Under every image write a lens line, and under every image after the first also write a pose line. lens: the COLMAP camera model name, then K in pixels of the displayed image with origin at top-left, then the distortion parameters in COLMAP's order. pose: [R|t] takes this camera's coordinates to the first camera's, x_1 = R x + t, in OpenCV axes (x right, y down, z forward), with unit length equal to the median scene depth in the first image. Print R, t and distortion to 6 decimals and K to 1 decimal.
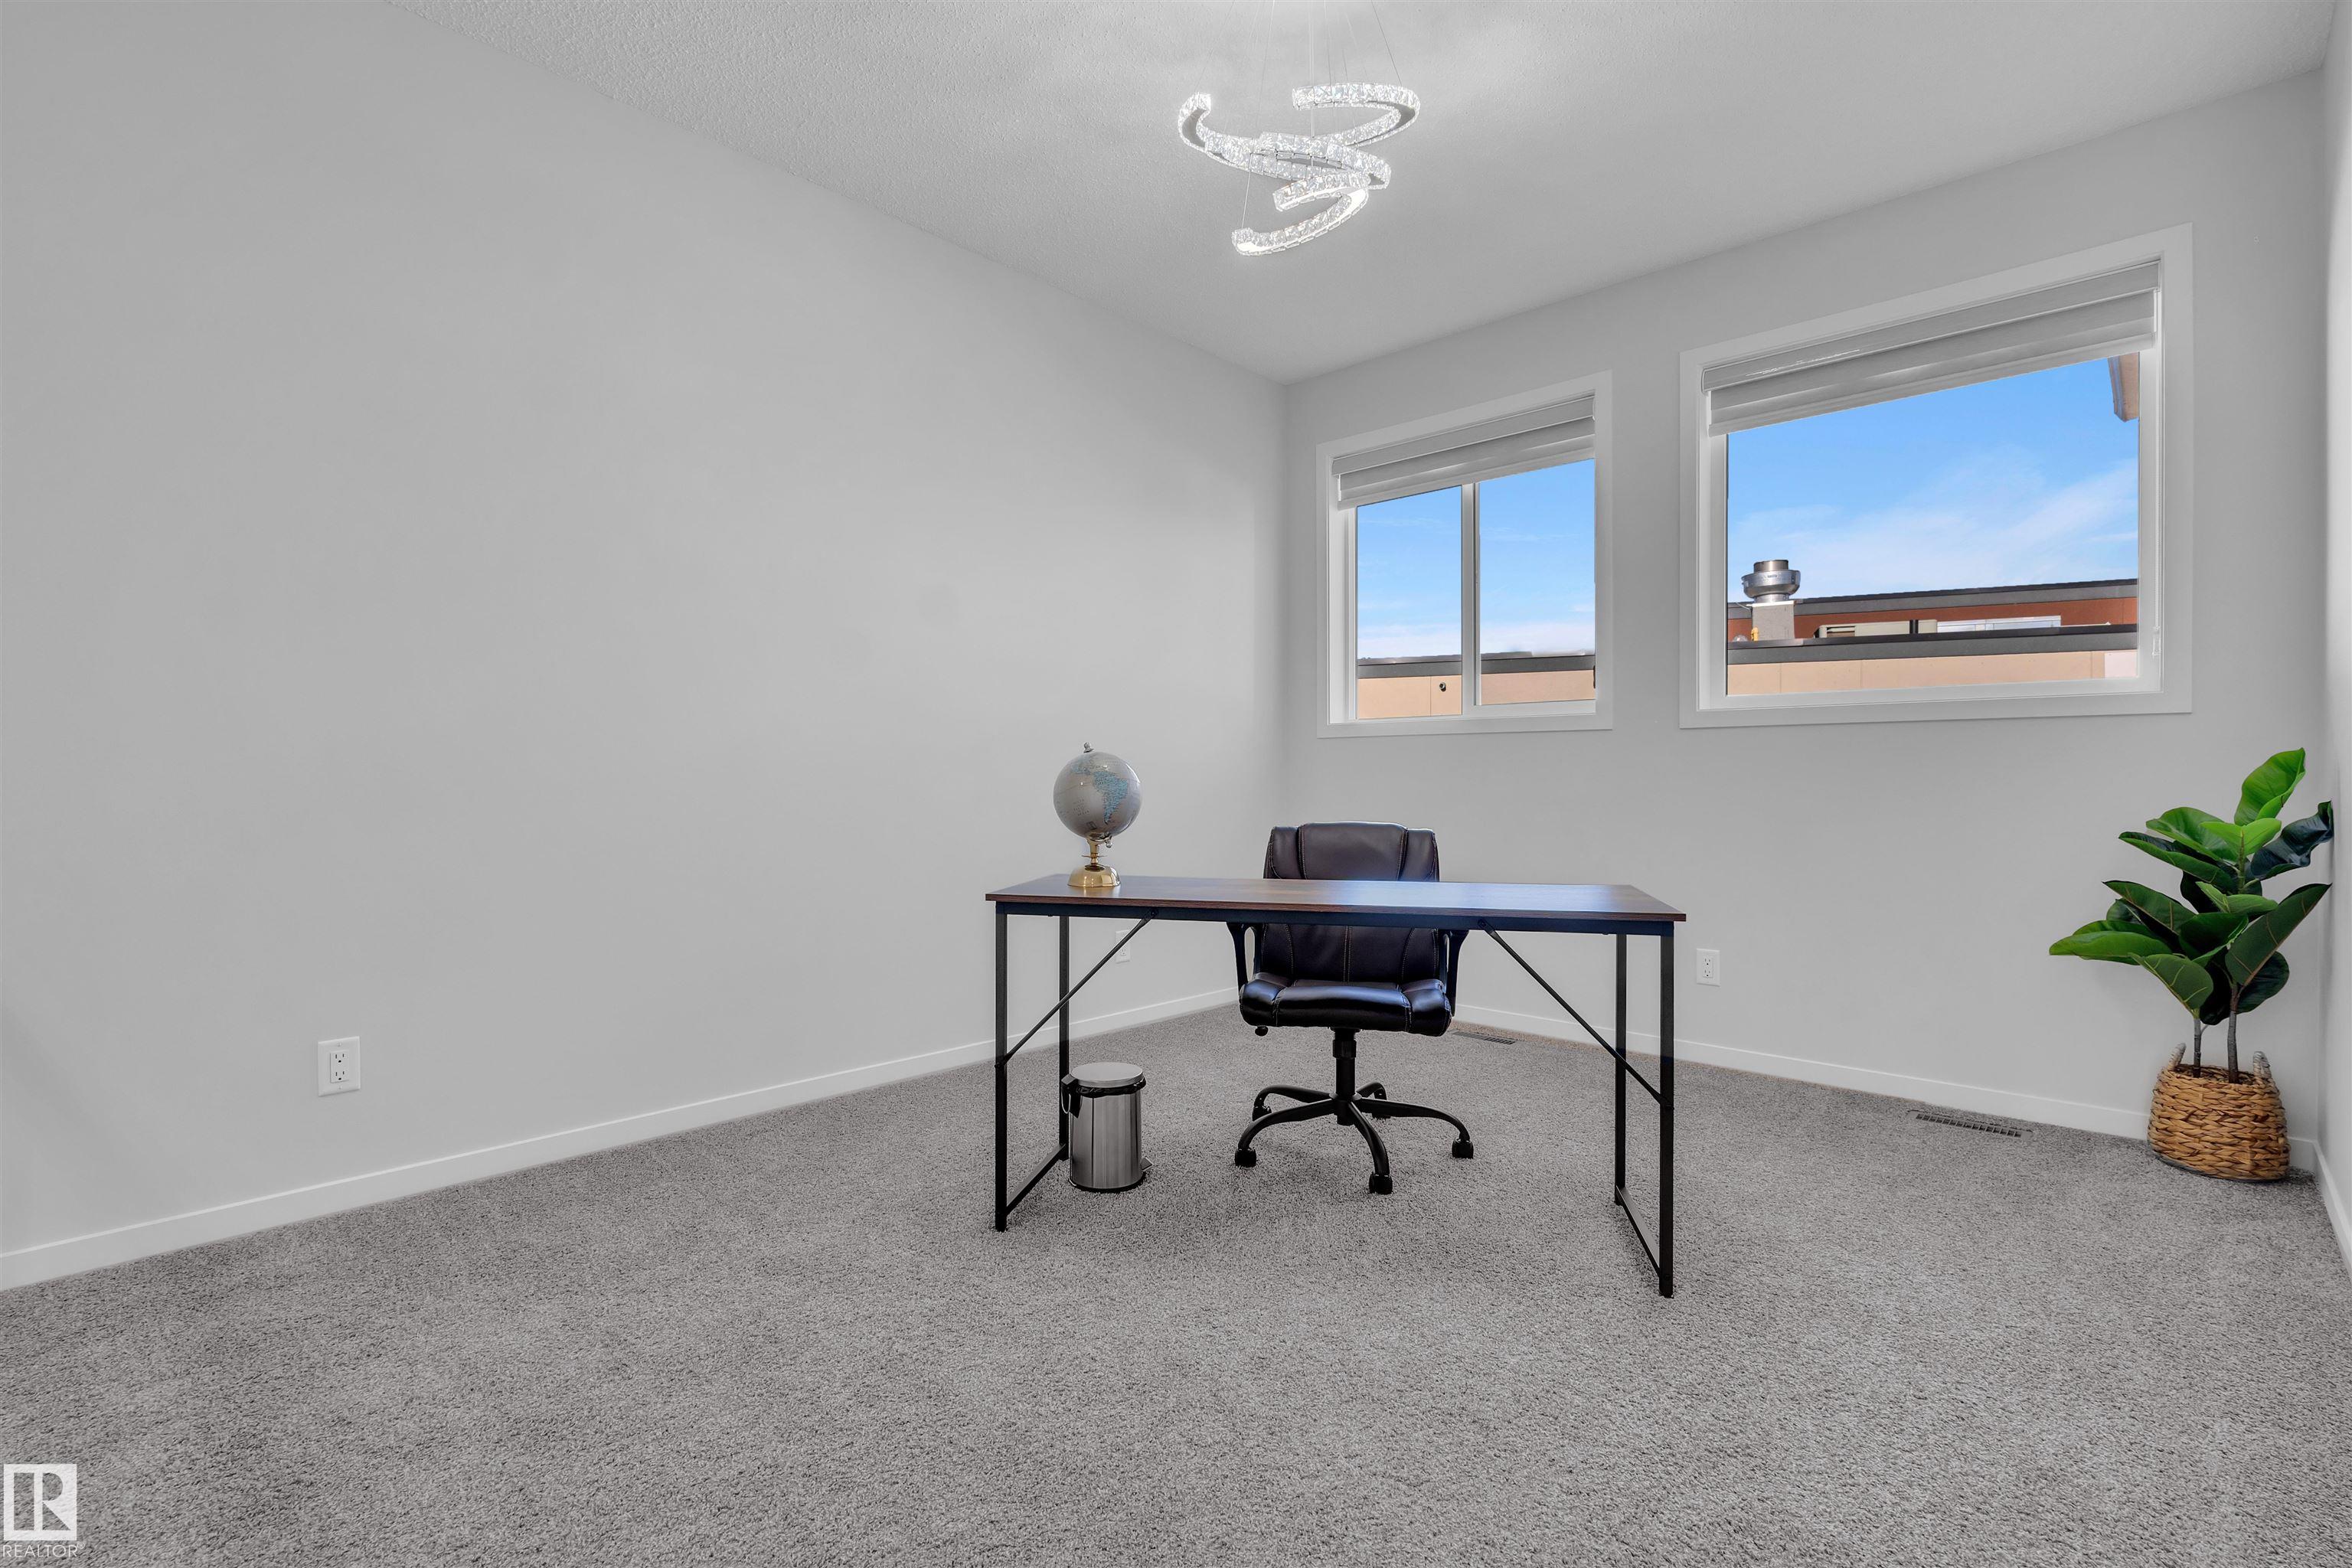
lens RADIAL K [[1076.8, 0, 1173.1], [0, 1076.8, 790.7], [0, 0, 1]] dist [-0.004315, -0.001559]
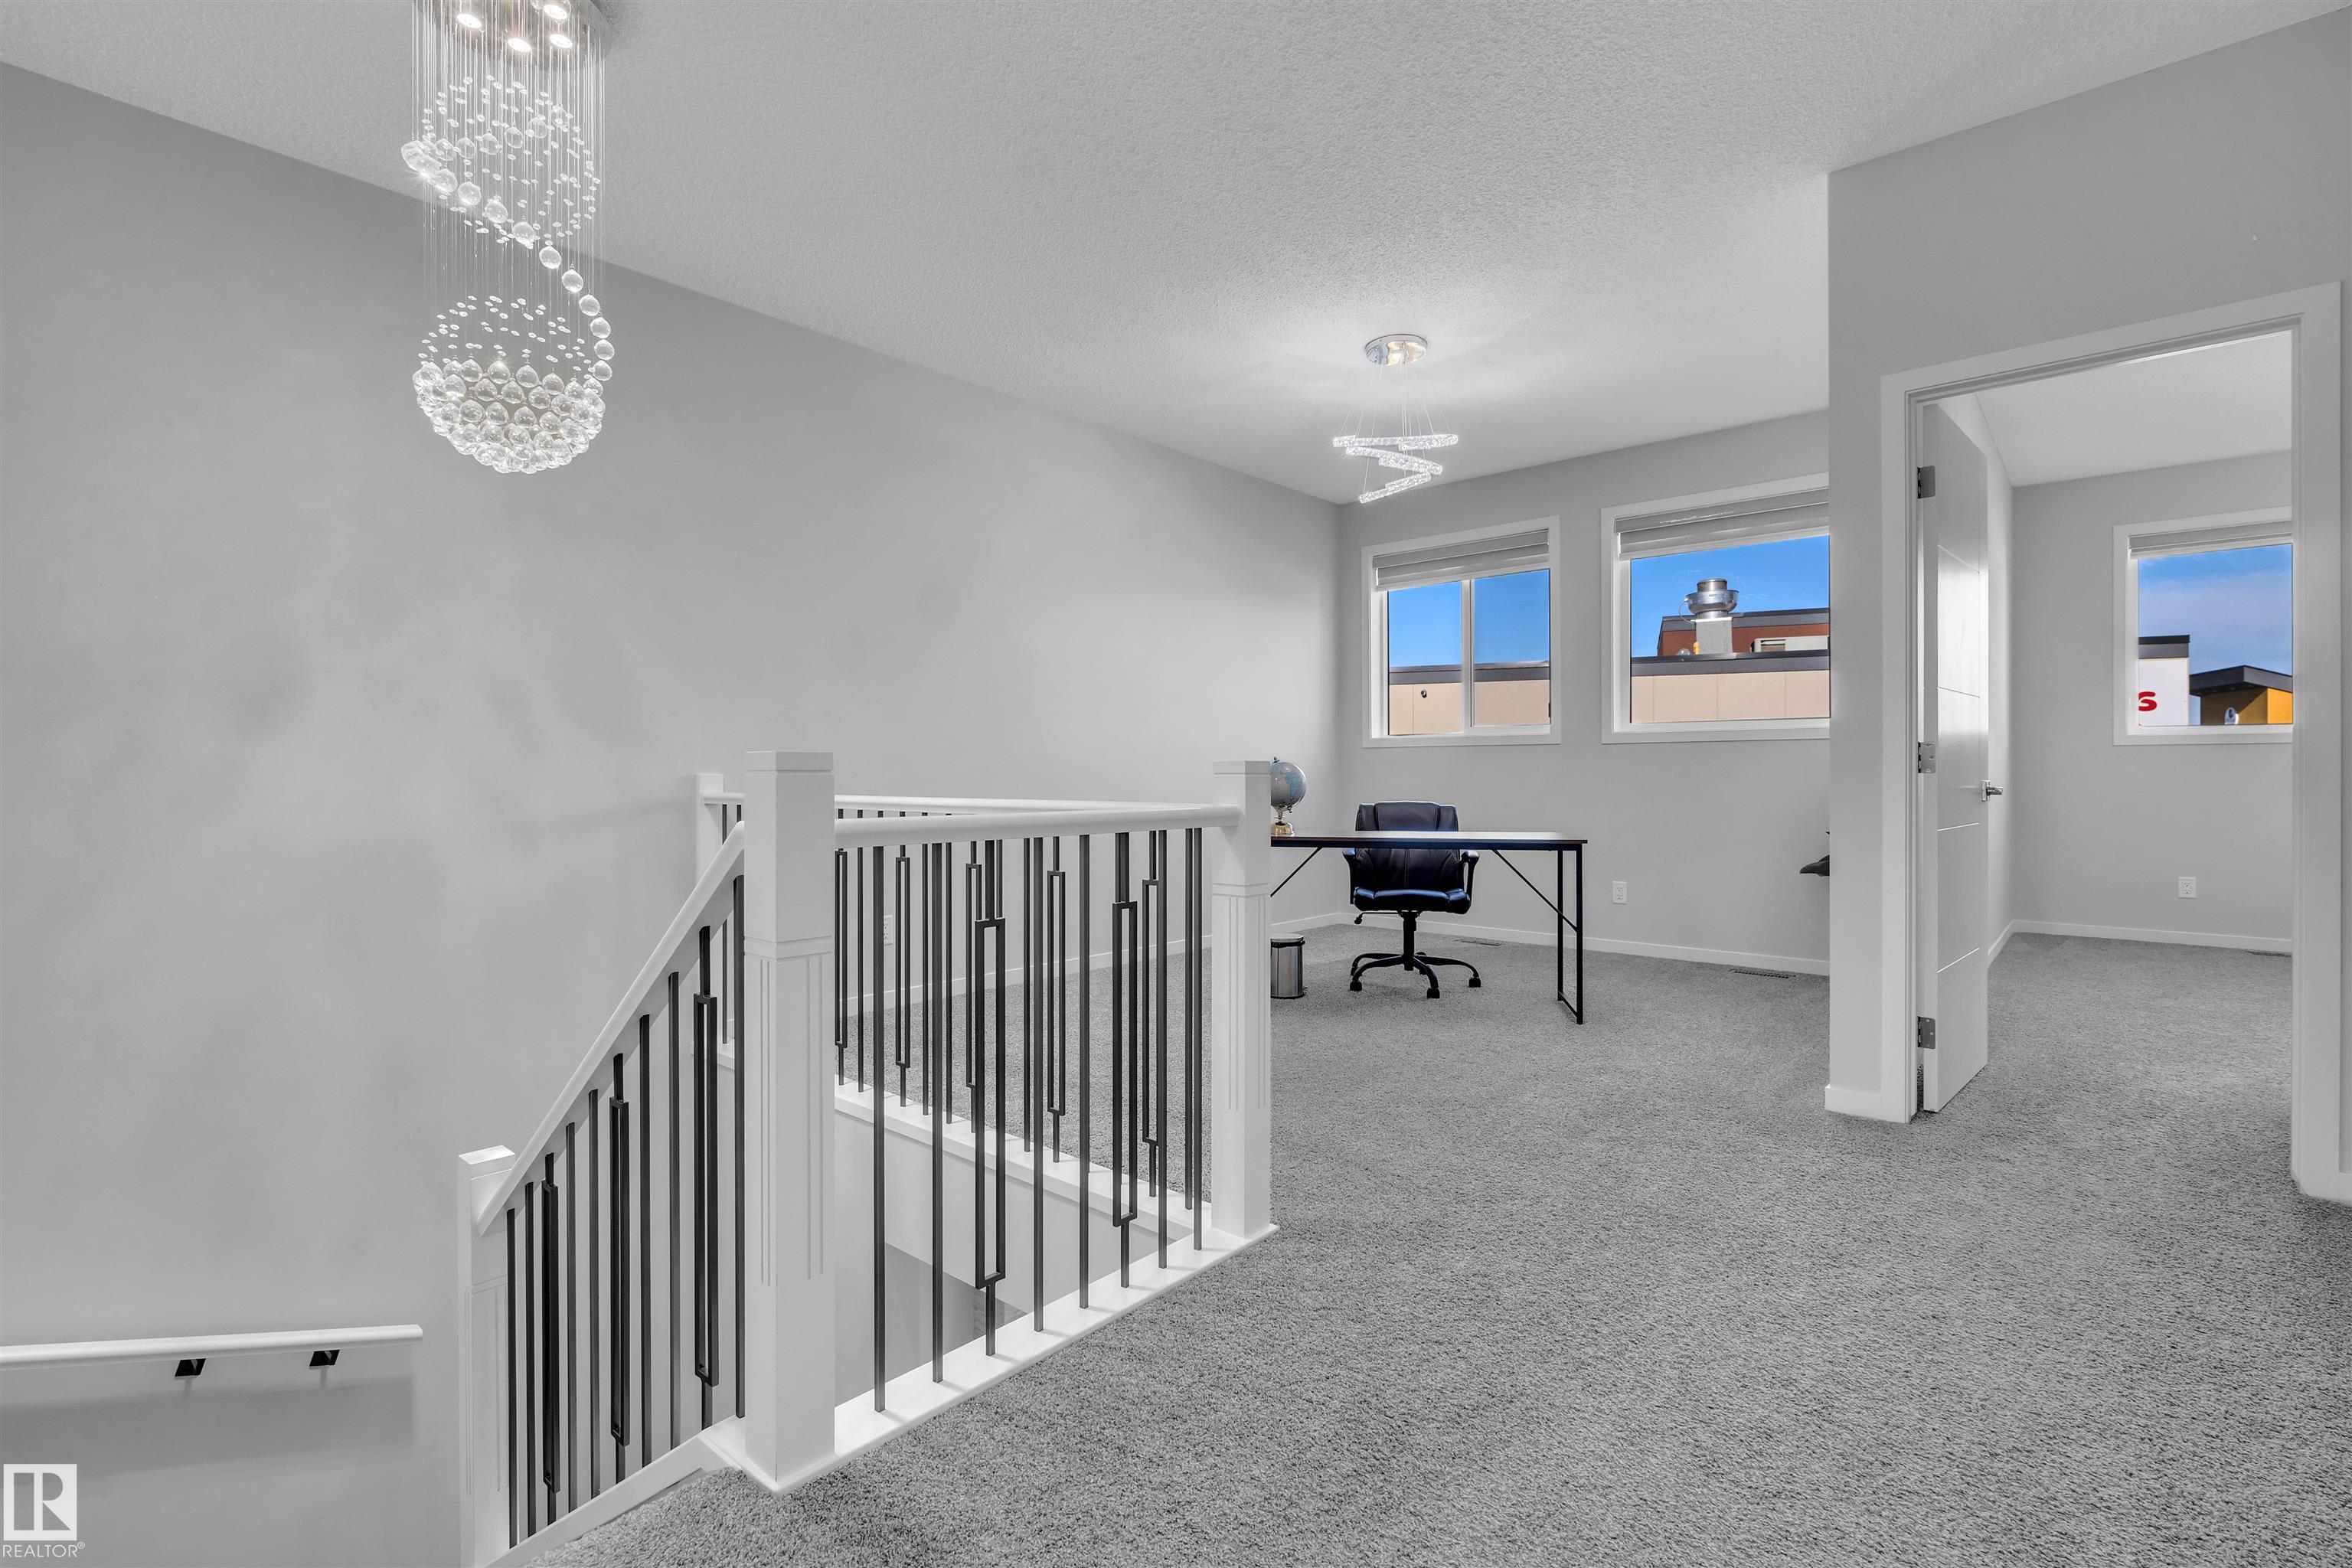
lens RADIAL K [[1076.8, 0, 1171.8], [0, 1076.8, 776.4], [0, 0, 1]] dist [-0.004315, -0.001559]
pose [[0.999637, -0.000667, 0.026916, -0.270274], [0.000953, 0.999943, -0.010592, 0.008277], [-0.026908, 0.010614, 0.999582, -0.744630]]
